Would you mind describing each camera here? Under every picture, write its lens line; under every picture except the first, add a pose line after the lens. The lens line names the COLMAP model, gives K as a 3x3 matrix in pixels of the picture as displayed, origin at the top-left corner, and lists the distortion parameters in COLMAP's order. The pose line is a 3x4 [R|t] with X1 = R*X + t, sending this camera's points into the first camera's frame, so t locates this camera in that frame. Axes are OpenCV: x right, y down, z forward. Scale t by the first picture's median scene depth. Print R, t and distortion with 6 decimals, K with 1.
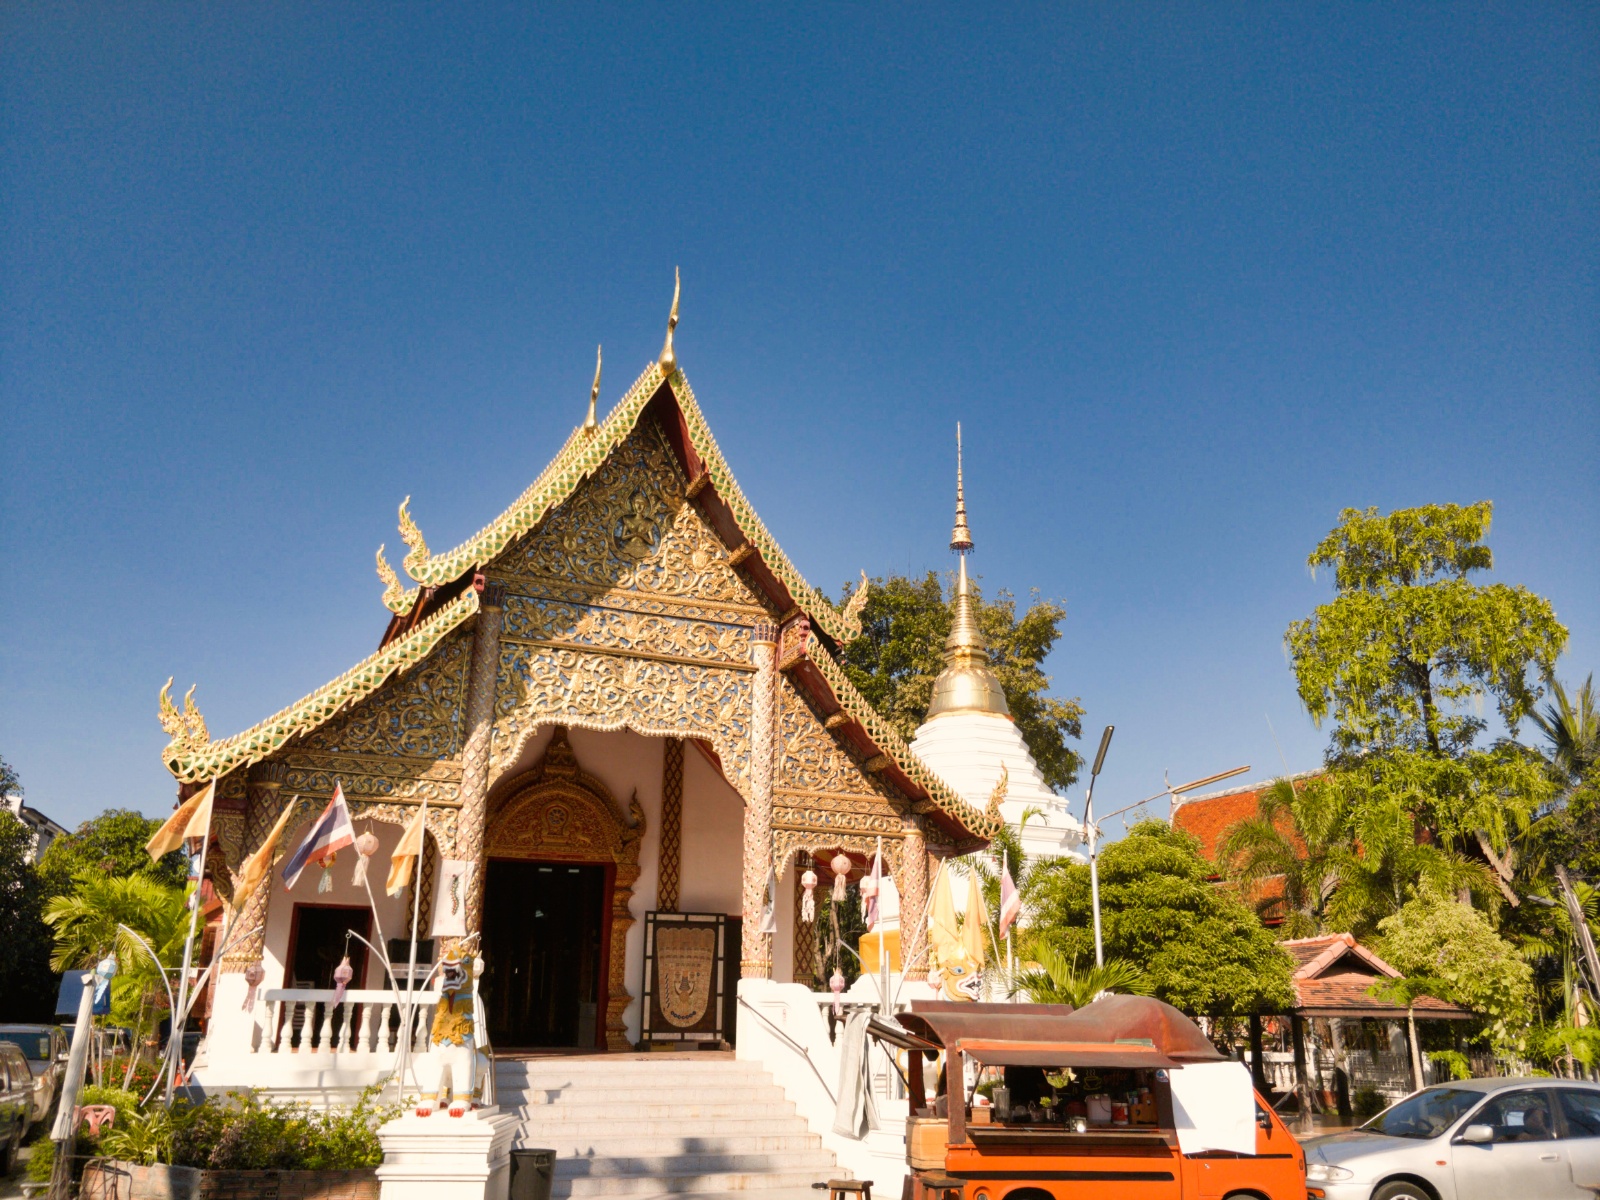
lens RADIAL K [[1208.0, 0, 803.2], [0, 1208.0, 586.6], [0, 0, 1]] dist [0.139212, -0.473486]
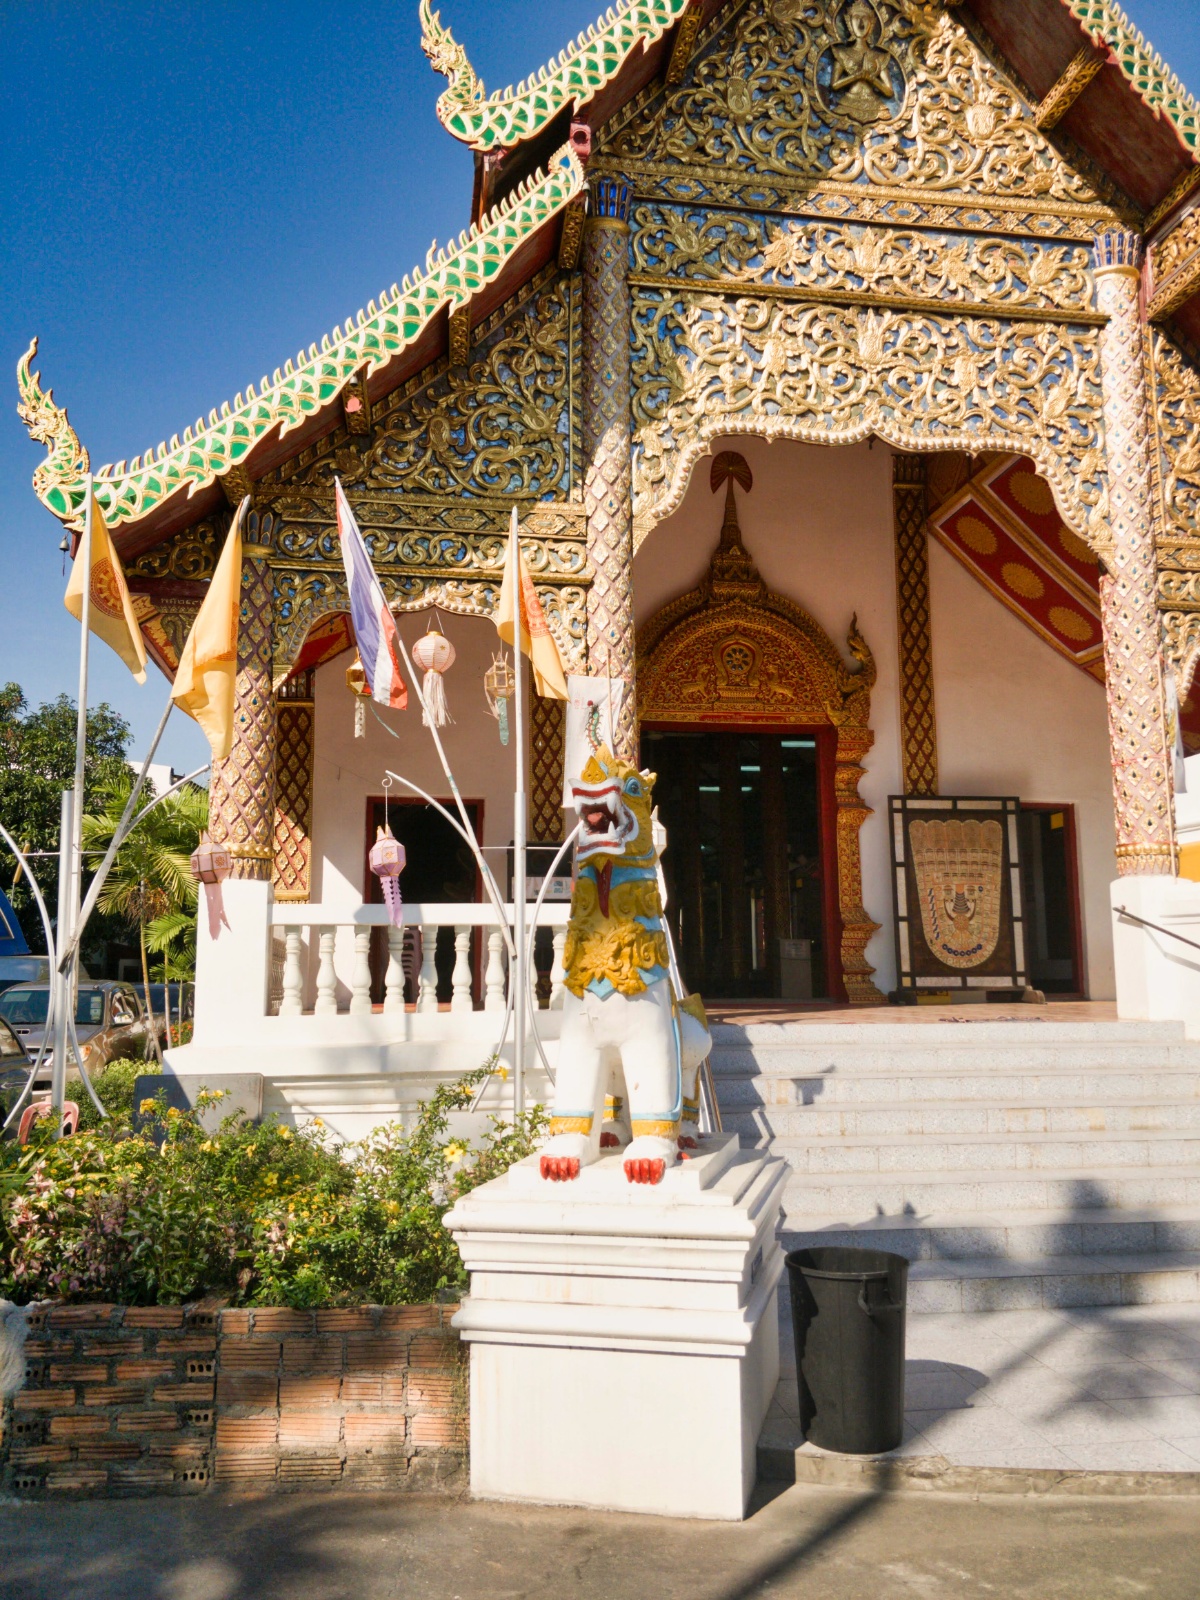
lens RADIAL K [[1256.6, 0, 600.0], [0, 1256.6, 800.0], [0, 0, 1]] dist [-0.009632, -0.010096]
pose [[0.962911, -0.041961, -0.266536, -0.117570], [0.095618, 0.976792, 0.191664, 0.151522], [0.252307, -0.210041, 0.944576, 0.404846]]
